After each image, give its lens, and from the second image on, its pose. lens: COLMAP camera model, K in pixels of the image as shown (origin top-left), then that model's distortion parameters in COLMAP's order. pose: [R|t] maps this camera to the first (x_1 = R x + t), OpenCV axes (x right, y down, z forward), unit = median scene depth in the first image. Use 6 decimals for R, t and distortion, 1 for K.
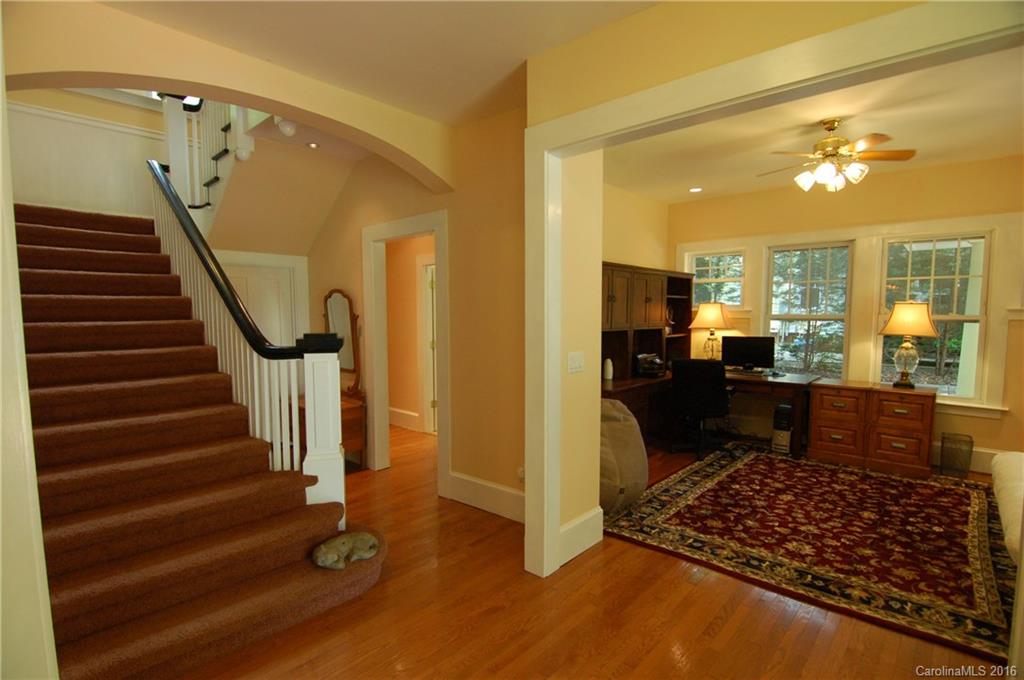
lens RADIAL K [[496.2, 0, 506.7], [0, 496.2, 349.0], [0, 0, 1]] dist [-0.016390, -0.001706]
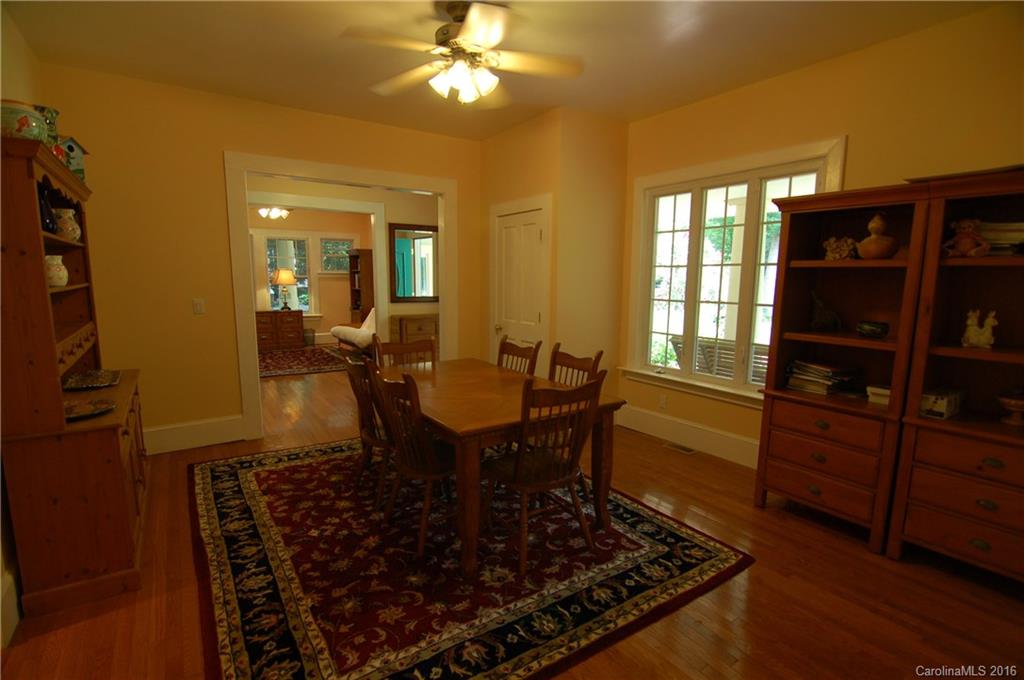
lens RADIAL K [[496.2, 0, 504.7], [0, 496.2, 342.6], [0, 0, 1]] dist [-0.016390, -0.001706]
pose [[-0.228852, 0.134811, -0.964081, 1.211074], [-0.074766, 0.985005, 0.155484, -0.081549], [0.970586, 0.107664, -0.215341, 1.123306]]
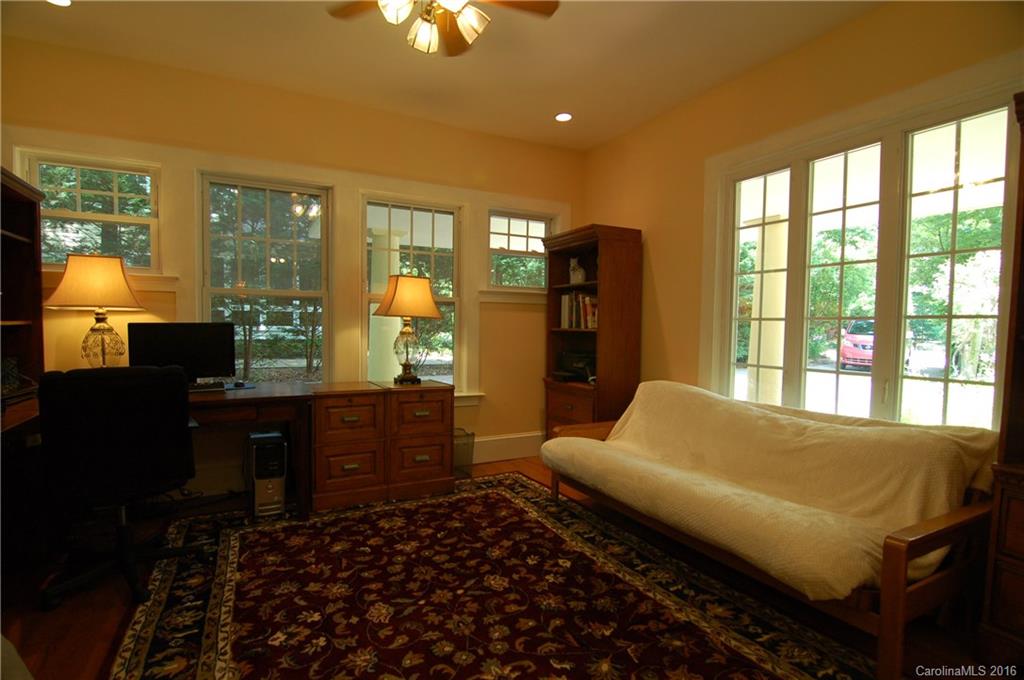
lens RADIAL K [[496.2, 0, 510.7], [0, 496.2, 348.5], [0, 0, 1]] dist [-0.016390, -0.001706]
pose [[0.330304, -0.039436, 0.943050, 0.118373], [0.055921, 0.998189, 0.022155, 0.014961], [-0.942217, 0.045418, 0.331911, 0.623016]]
